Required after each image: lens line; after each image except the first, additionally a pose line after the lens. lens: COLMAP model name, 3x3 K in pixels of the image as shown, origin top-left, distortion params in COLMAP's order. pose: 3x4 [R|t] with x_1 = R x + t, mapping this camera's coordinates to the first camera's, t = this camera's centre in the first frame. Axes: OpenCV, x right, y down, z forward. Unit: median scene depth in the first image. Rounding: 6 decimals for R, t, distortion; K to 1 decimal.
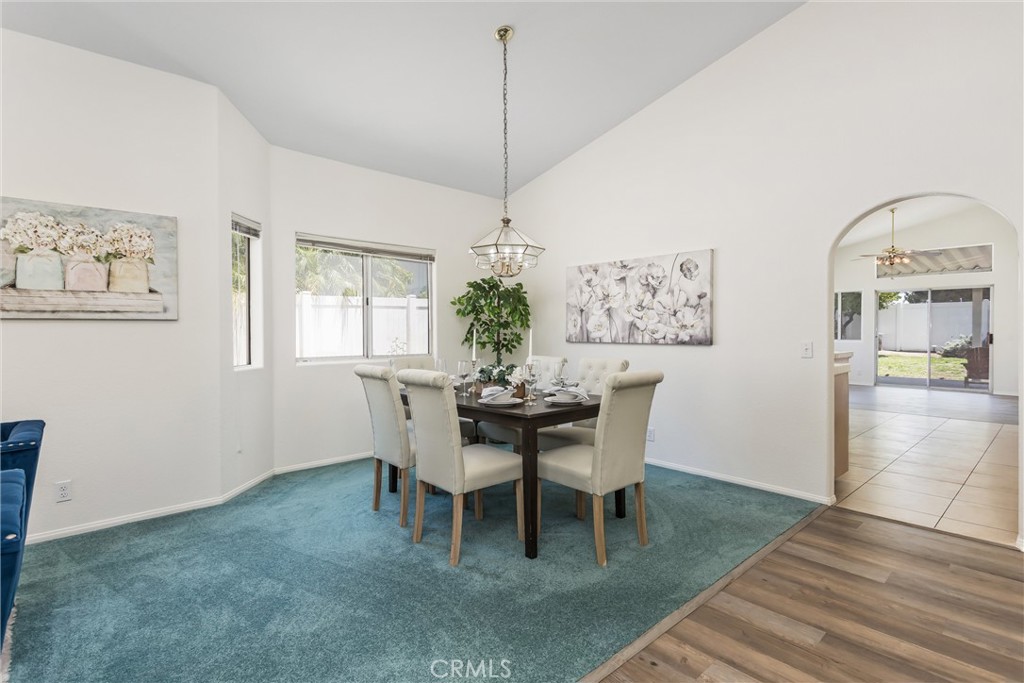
lens RADIAL K [[496.4, 0, 482.2], [0, 496.4, 330.7], [0, 0, 1]] dist [0.010336, 0.000232]
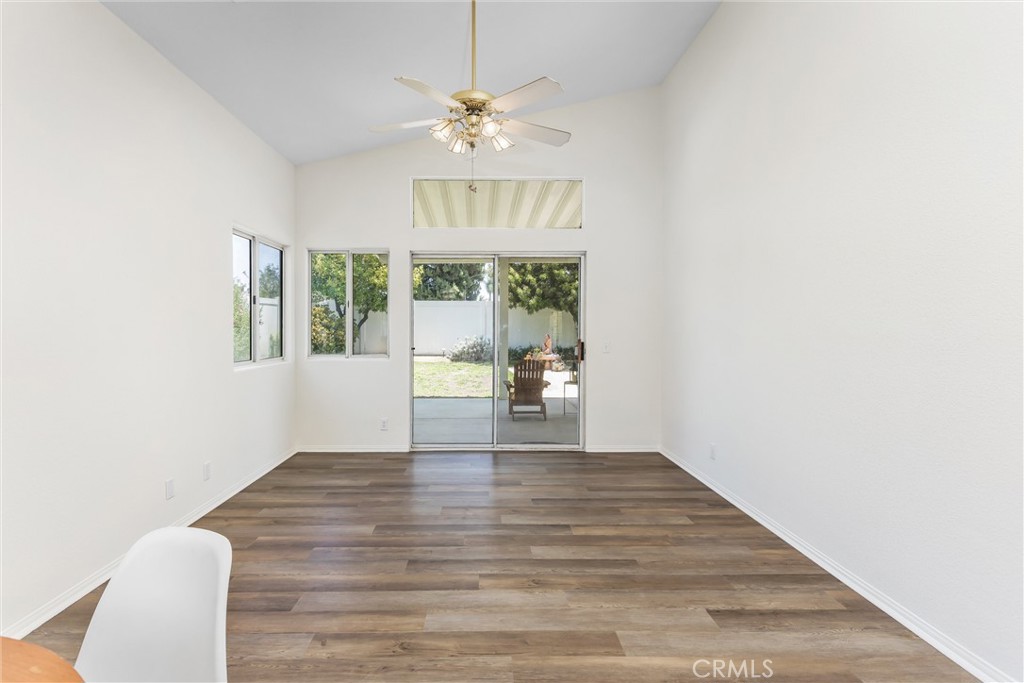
lens RADIAL K [[496.4, 0, 516.8], [0, 496.4, 341.0], [0, 0, 1]] dist [0.010336, 0.000232]
pose [[0.593586, -0.016432, 0.804603, 0.339142], [-0.002578, 0.999748, 0.022319, -0.004624], [-0.804767, -0.015322, 0.593394, 0.467197]]
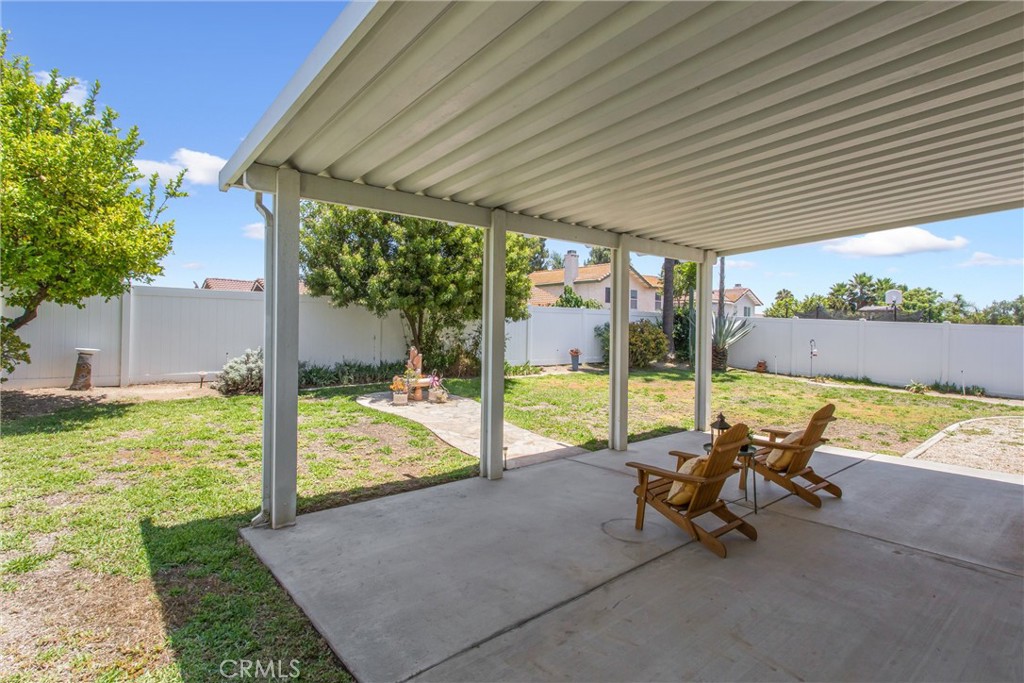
lens RADIAL K [[496.4, 0, 515.9], [0, 496.4, 333.4], [0, 0, 1]] dist [0.010336, 0.000232]
pose [[-0.009537, -0.005432, 0.999940, 0.497455], [-0.011445, 0.999920, 0.005323, -0.020422], [-0.999889, -0.011393, -0.009598, 0.867253]]
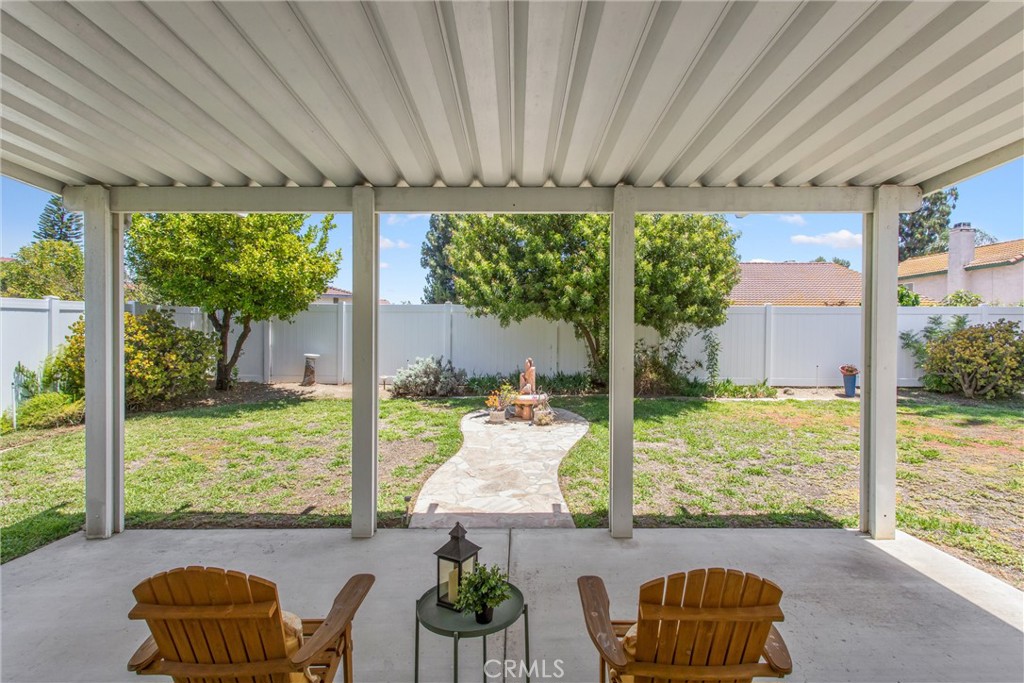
lens RADIAL K [[496.4, 0, 545.3], [0, 496.4, 335.5], [0, 0, 1]] dist [0.010336, 0.000232]
pose [[0.618688, 0.000803, 0.785636, 0.708792], [-0.005996, 0.999975, 0.003699, -0.027412], [-0.785614, -0.006999, 0.618678, 0.617467]]
